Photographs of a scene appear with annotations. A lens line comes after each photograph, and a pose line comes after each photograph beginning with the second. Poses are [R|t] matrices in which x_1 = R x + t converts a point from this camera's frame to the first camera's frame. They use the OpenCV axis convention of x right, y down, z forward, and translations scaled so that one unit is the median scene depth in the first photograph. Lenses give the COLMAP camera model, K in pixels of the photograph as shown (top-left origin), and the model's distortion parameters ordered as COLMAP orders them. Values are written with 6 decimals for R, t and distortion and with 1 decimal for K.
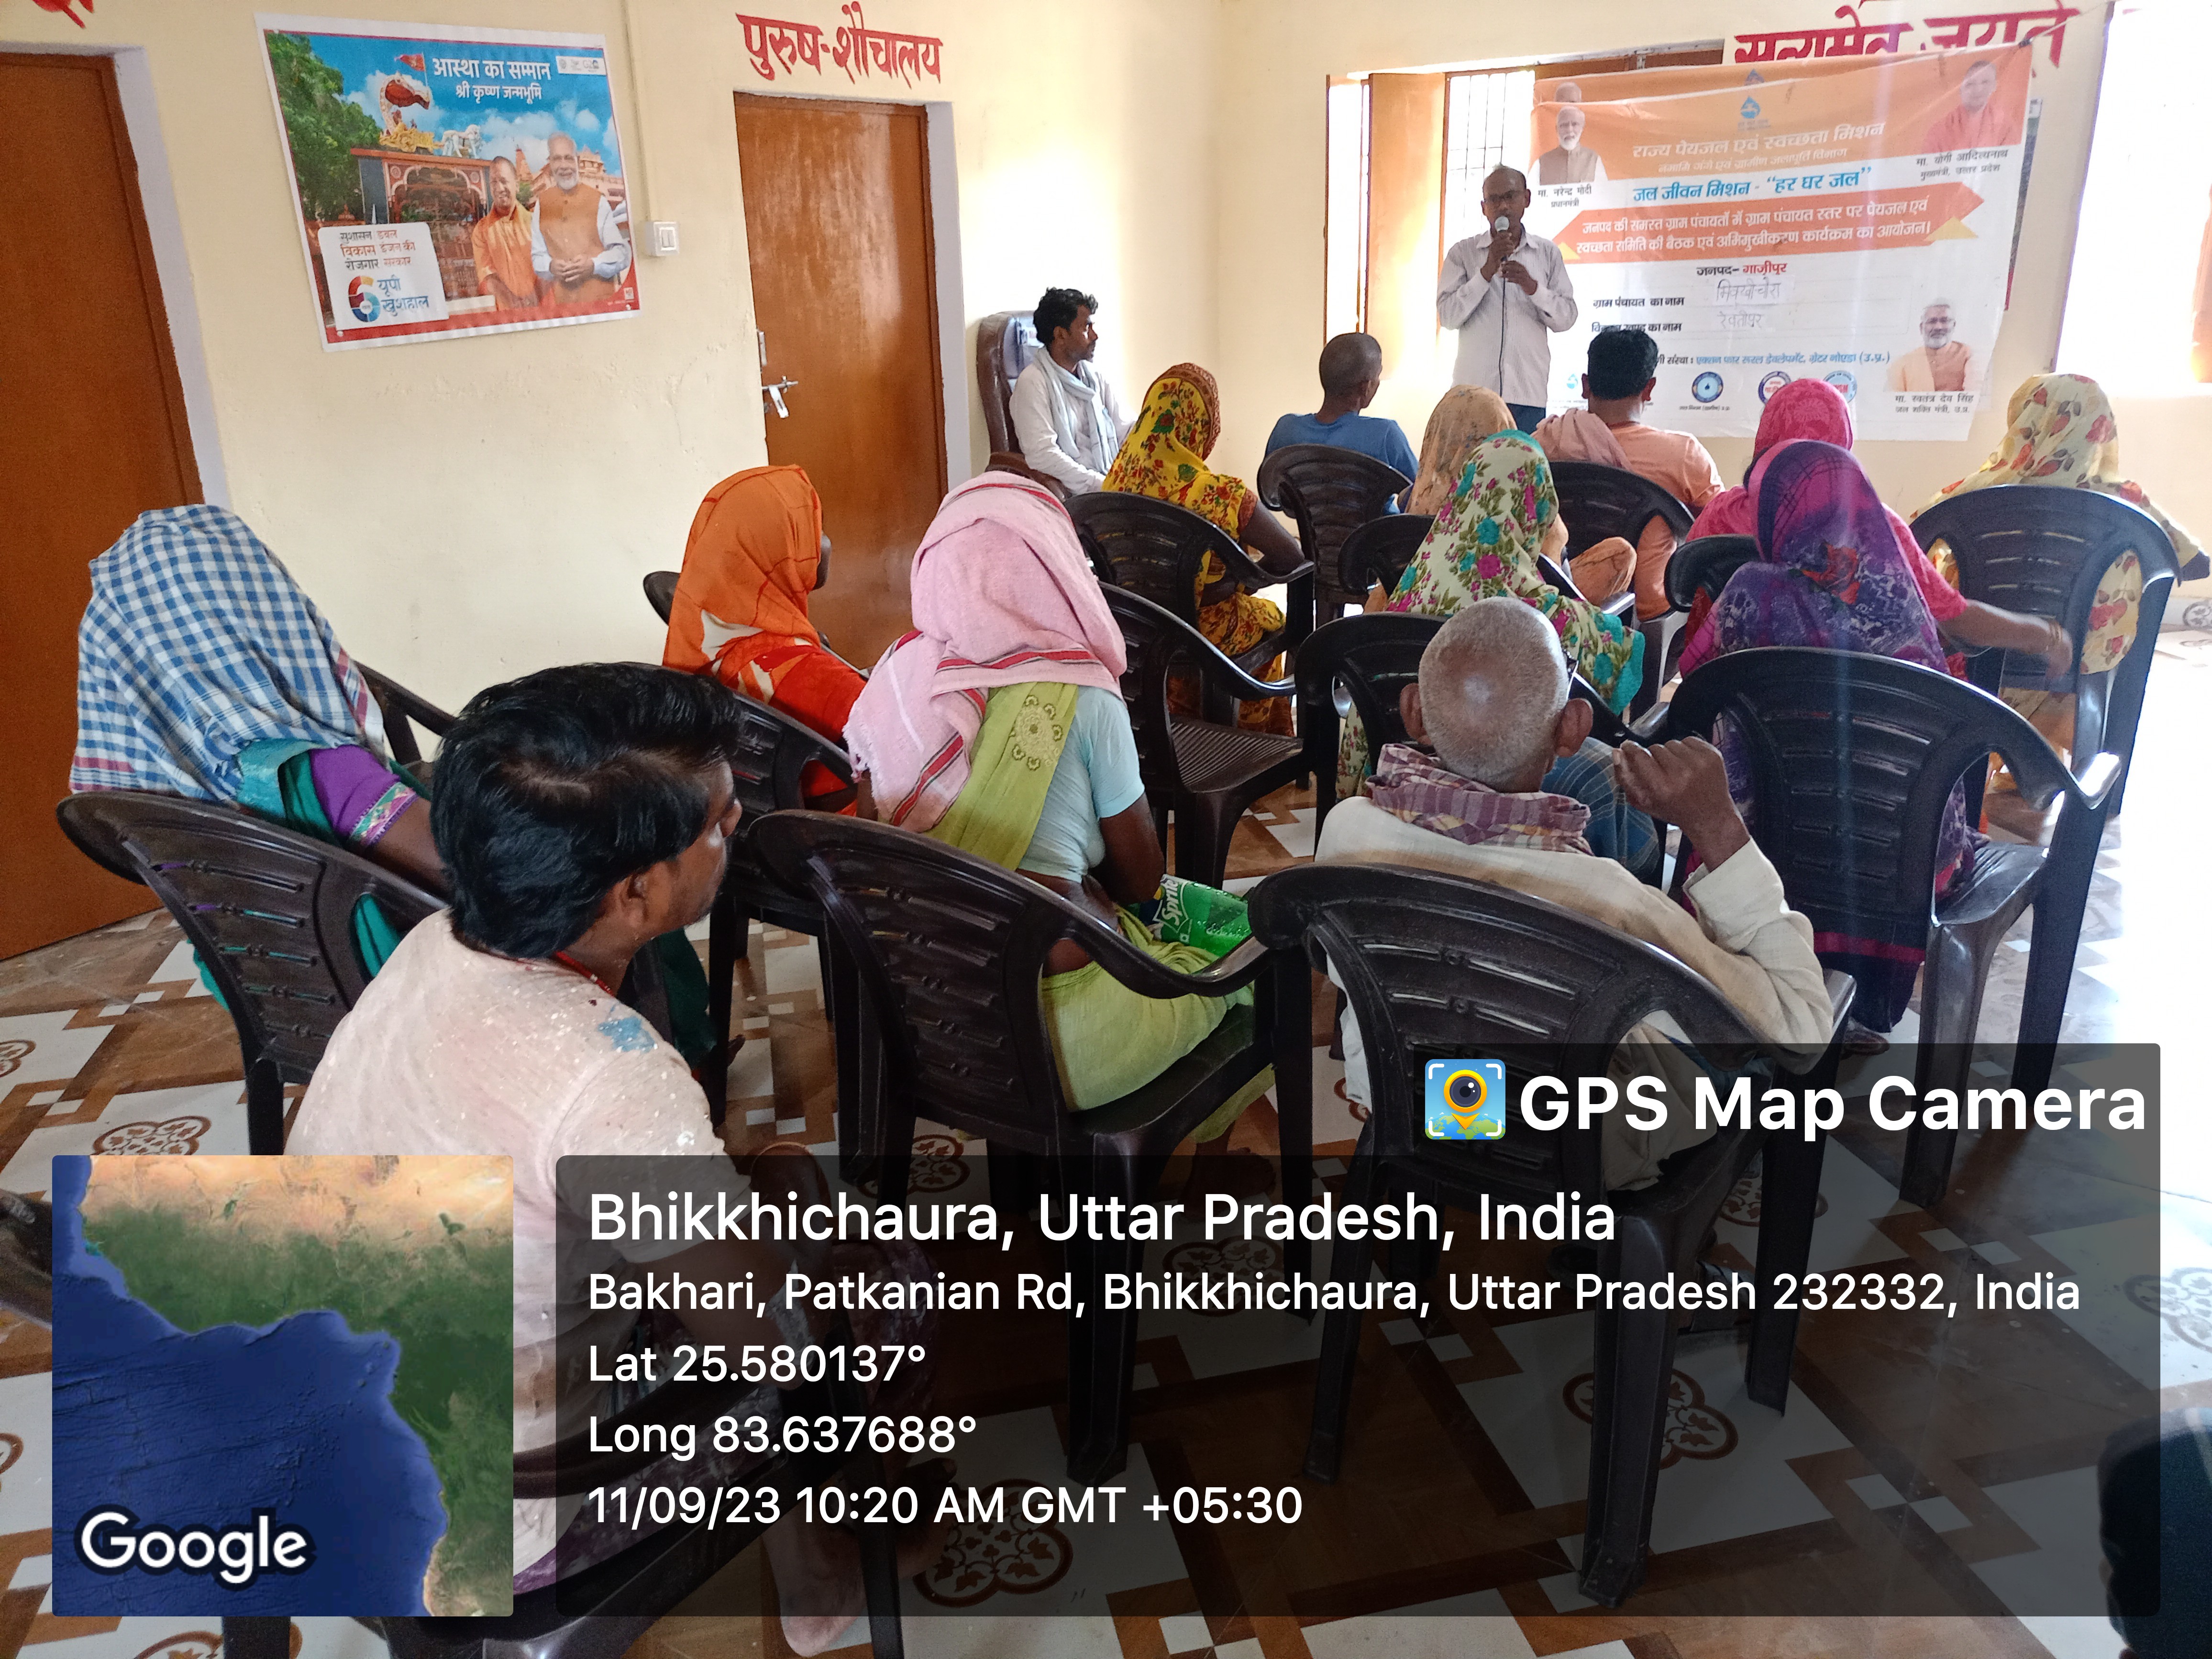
lens RADIAL K [[1661.9, 0, 1114.9], [0, 1661.9, 835.4], [0, 0, 1]] dist [0.010723, -0.000859]
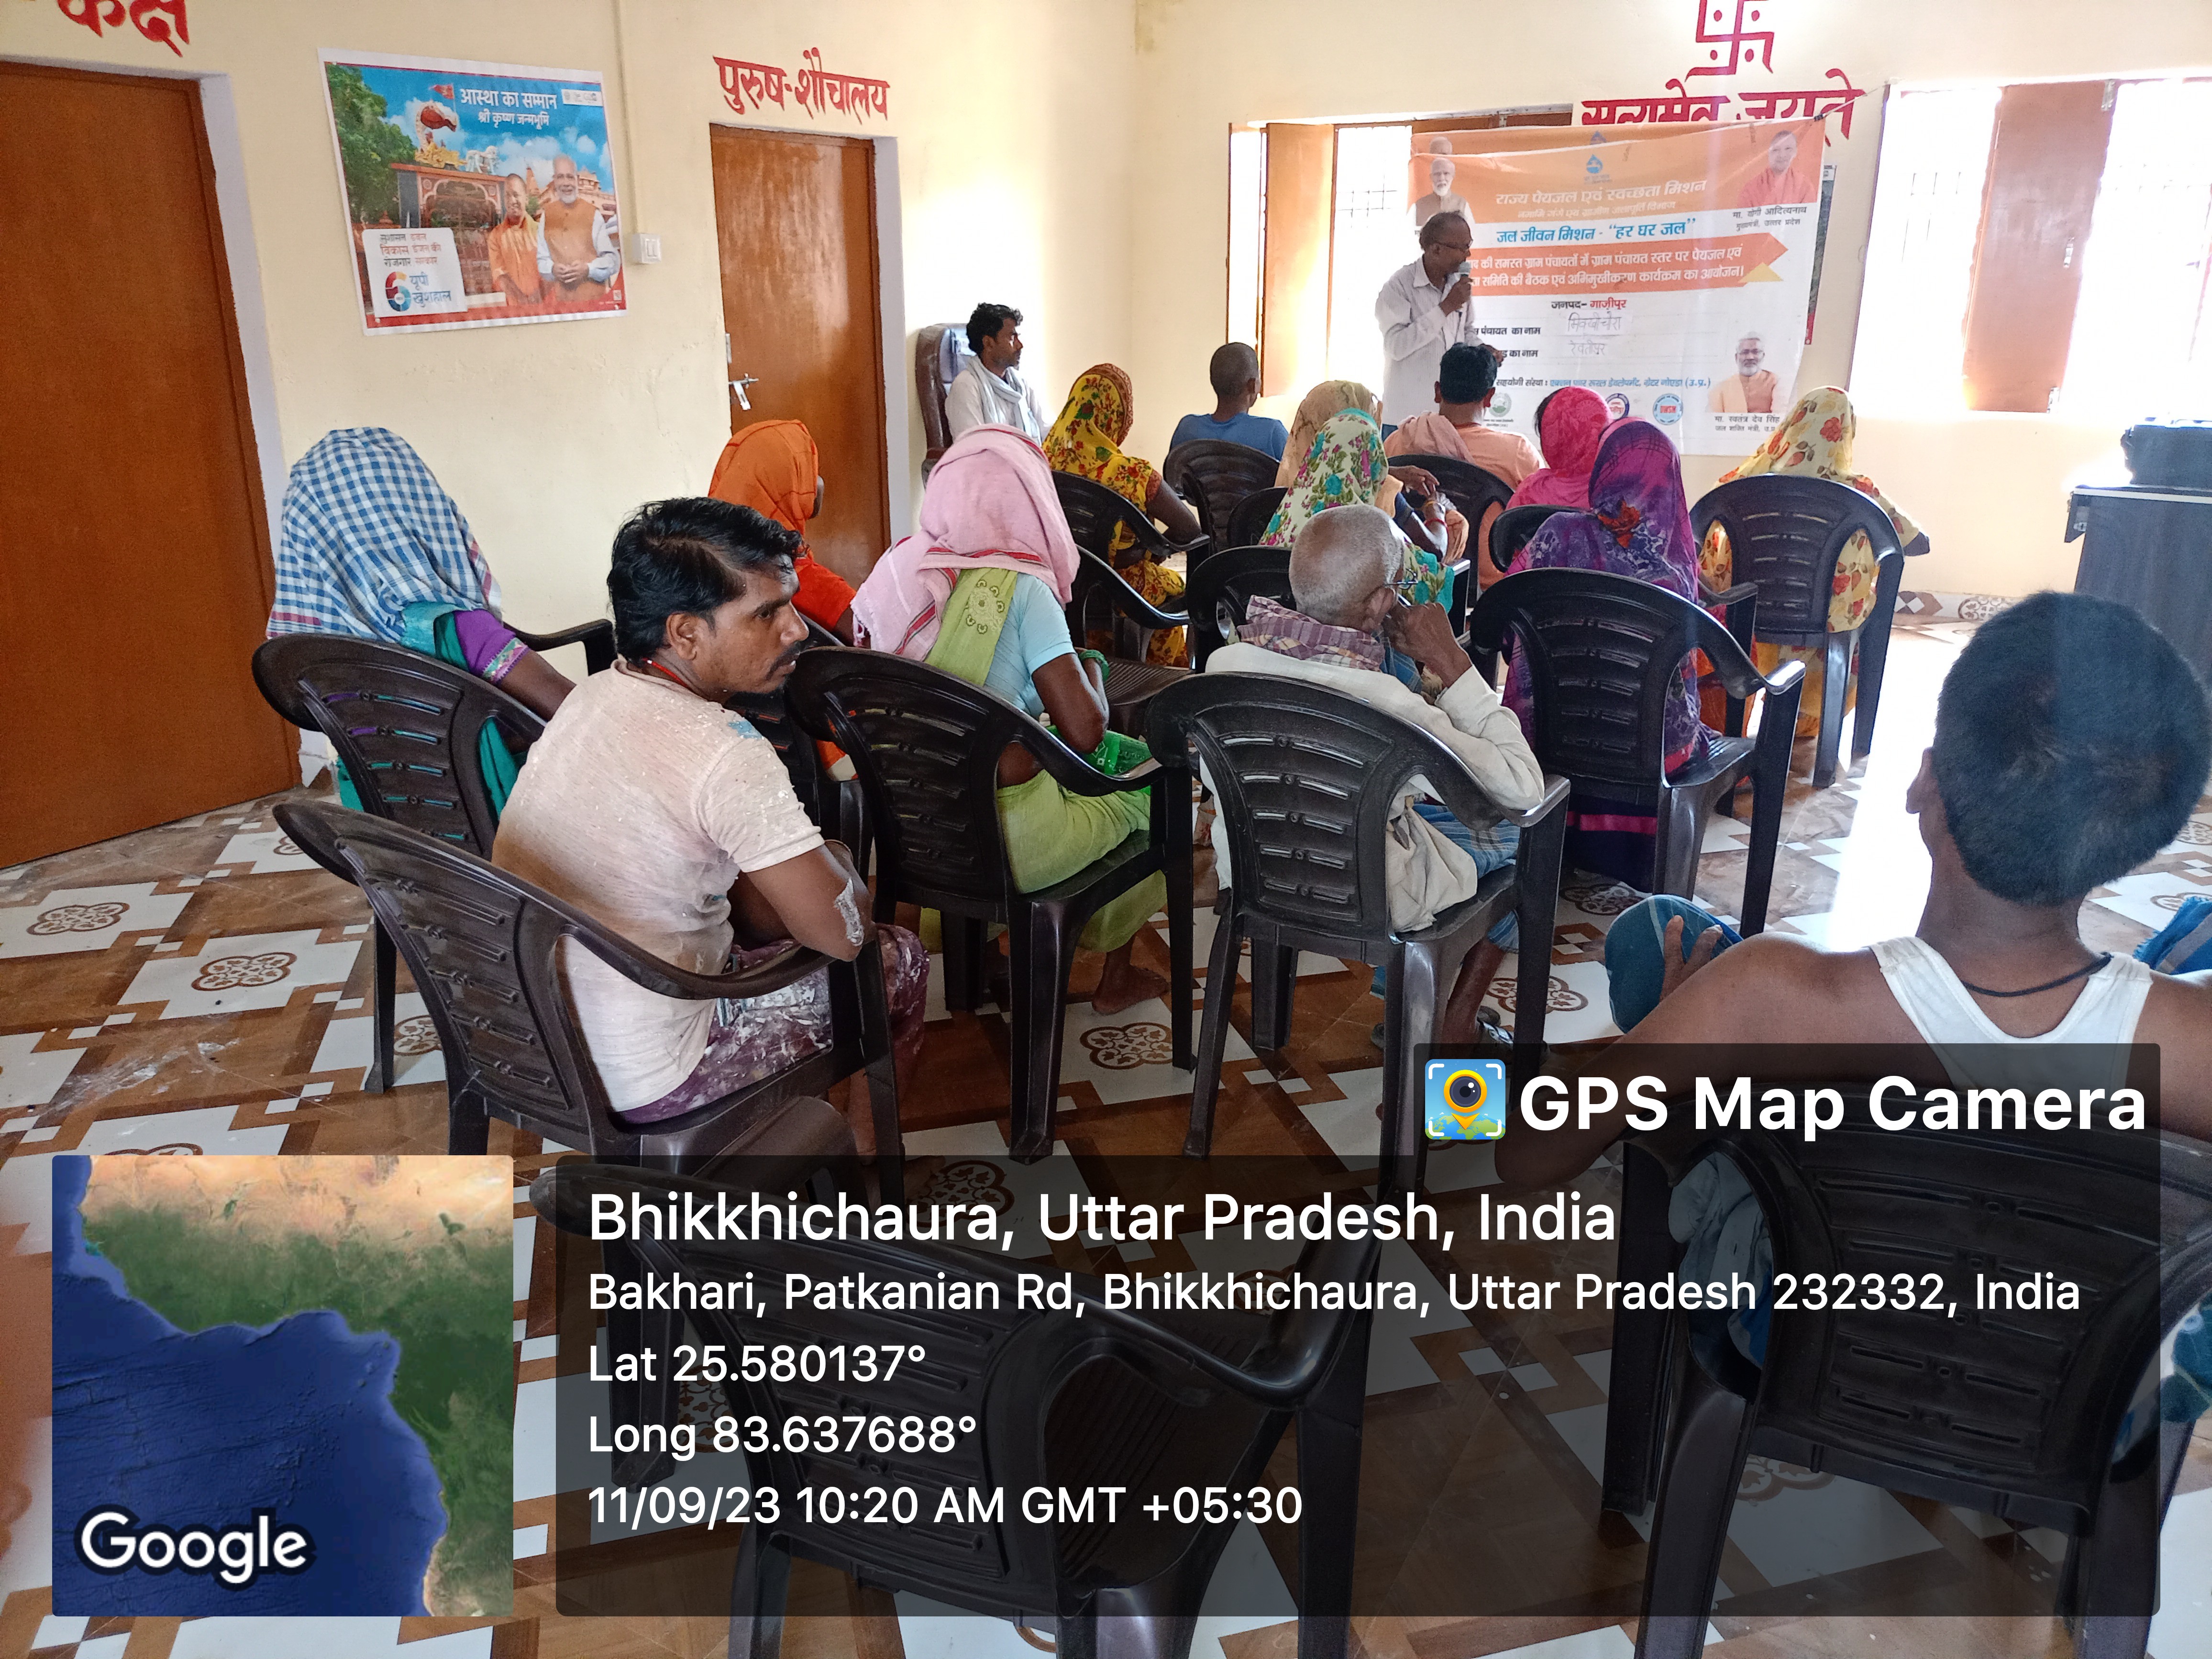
lens RADIAL K [[1659.7, 0, 1122.5], [0, 1659.7, 822.9], [0, 0, 1]] dist [0.017769, -0.000476]
pose [[0.998298, 0.008485, 0.057690, -0.008677], [-0.007178, 0.999714, -0.022827, 0.068482], [-0.057867, 0.022374, 0.998074, -0.174399]]
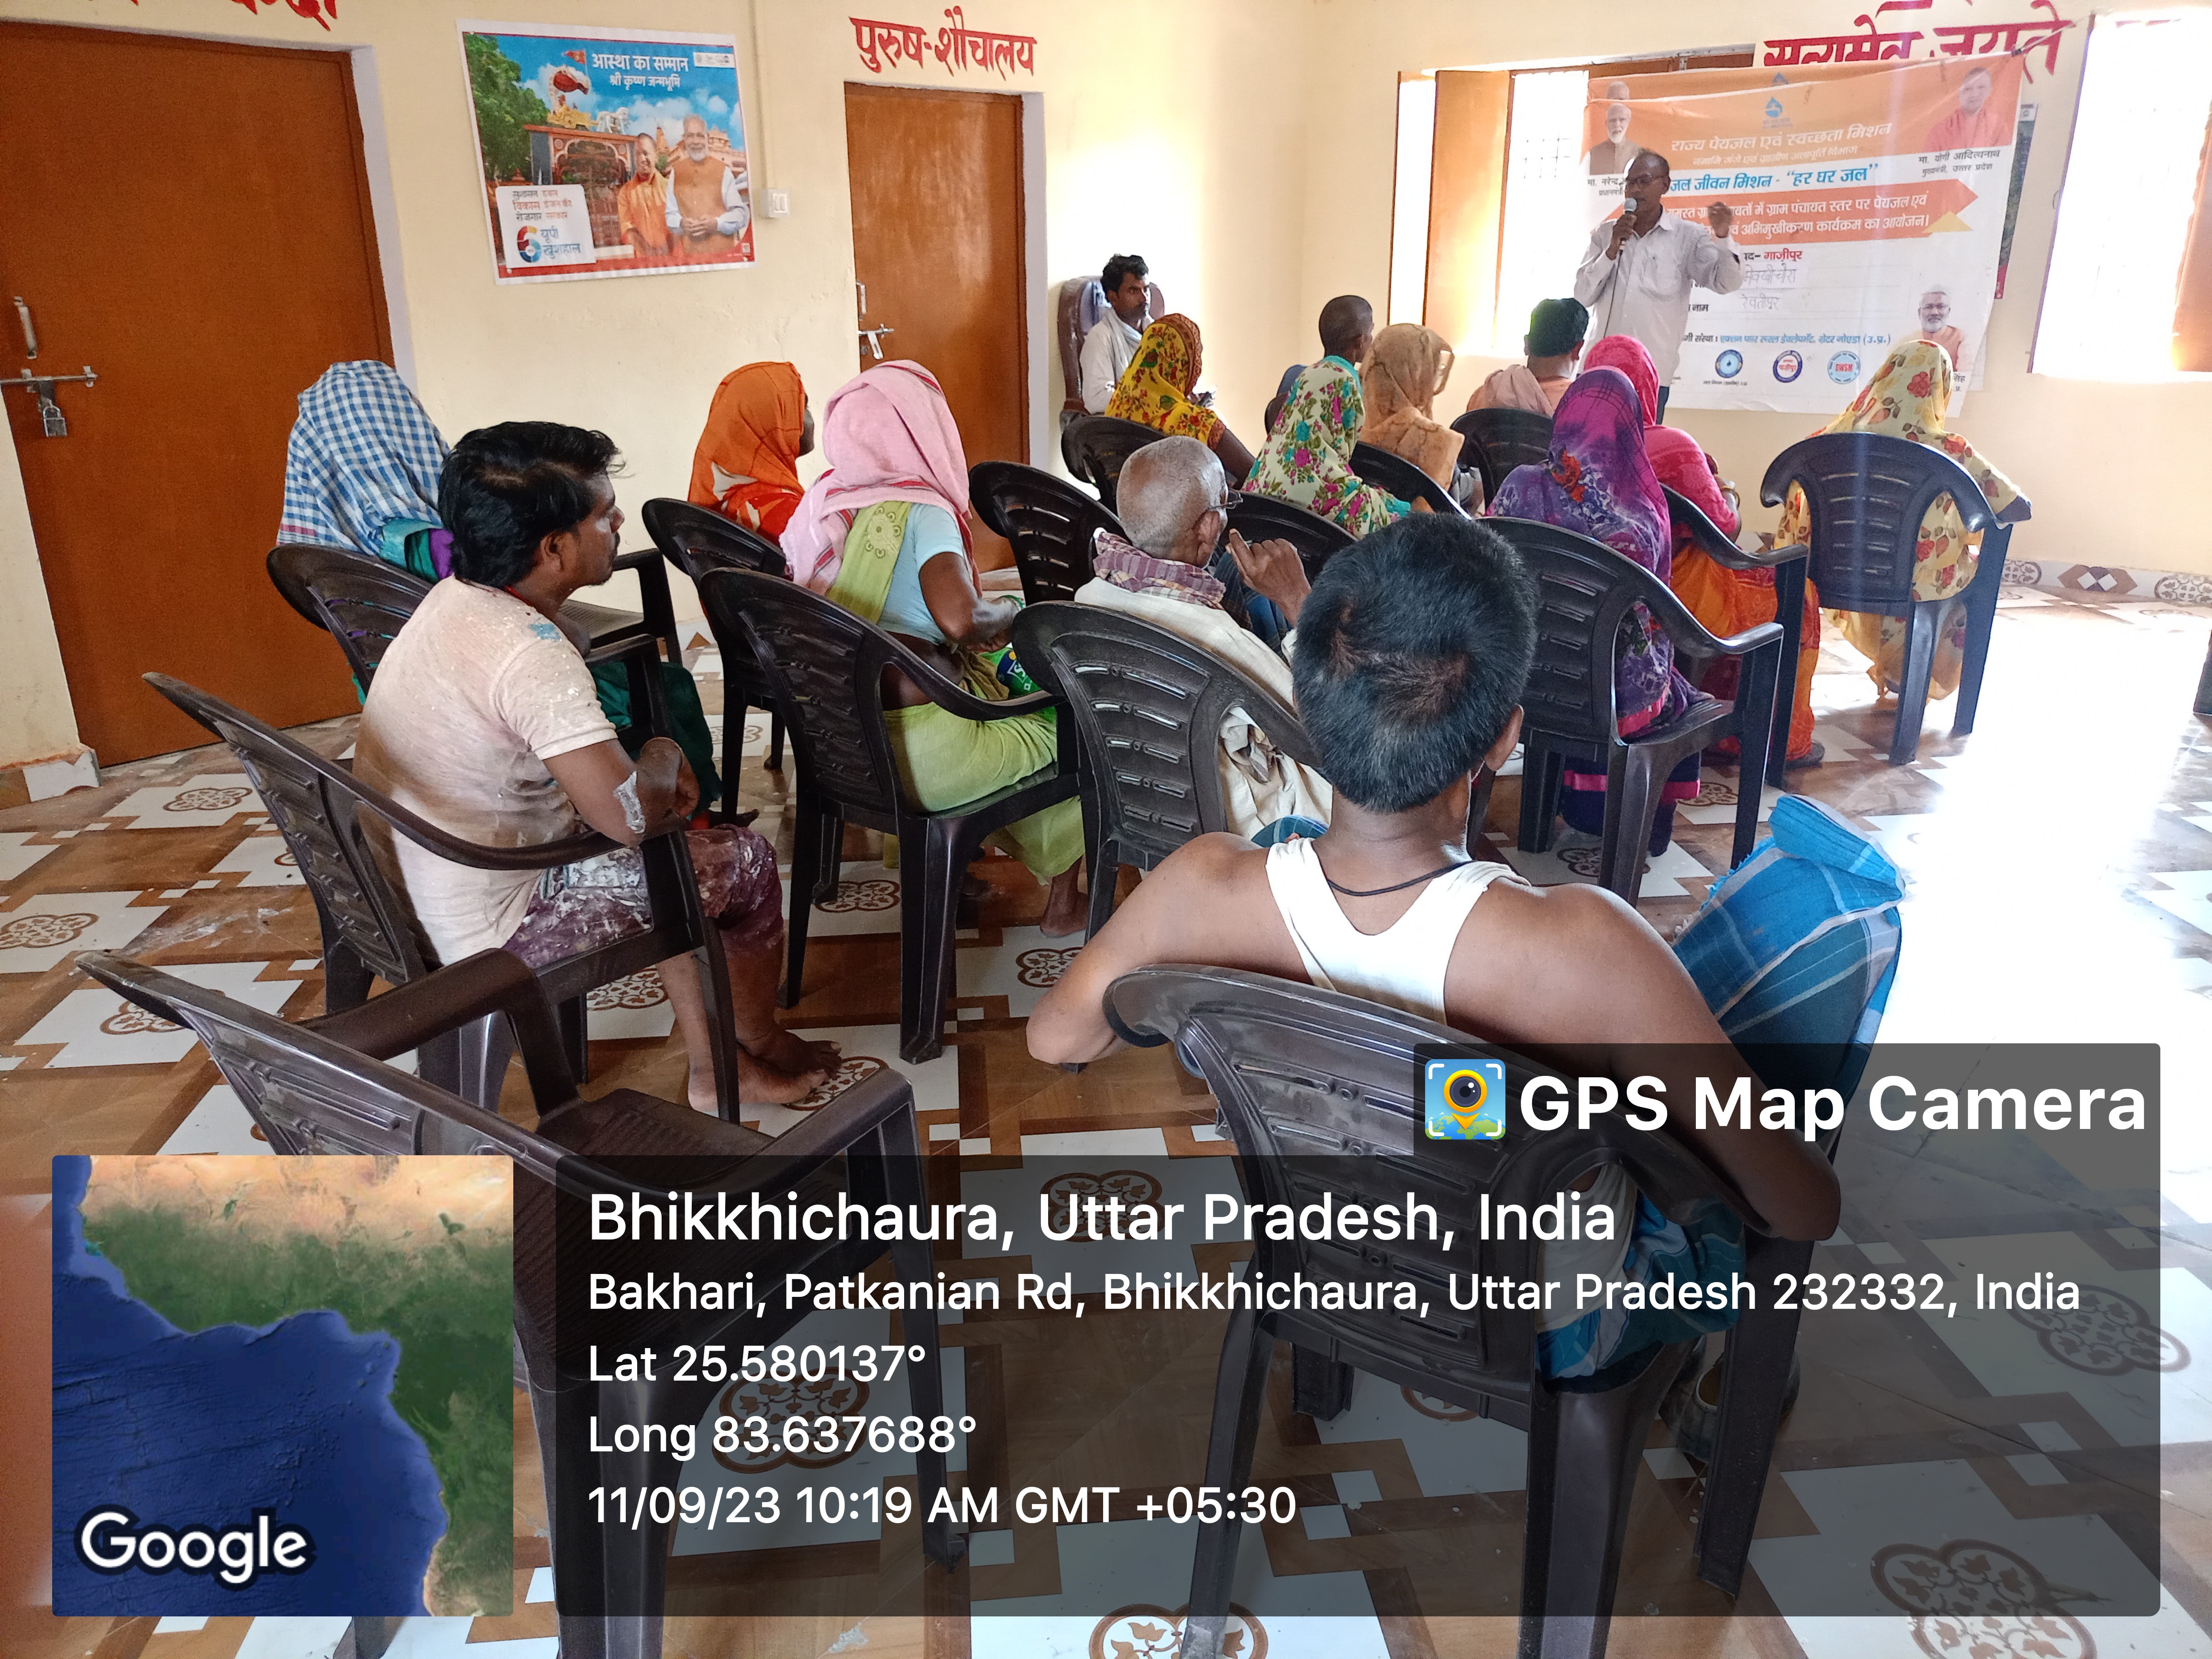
lens RADIAL K [[1652.3, 0, 1106.0], [0, 1652.3, 829.5], [0, 0, 1]] dist [0.018555, -0.010417]
pose [[0.992367, 0.061874, -0.106678, 0.138350], [-0.061203, 0.998080, 0.009556, 0.078546], [0.107064, -0.002954, 0.994248, -0.195546]]
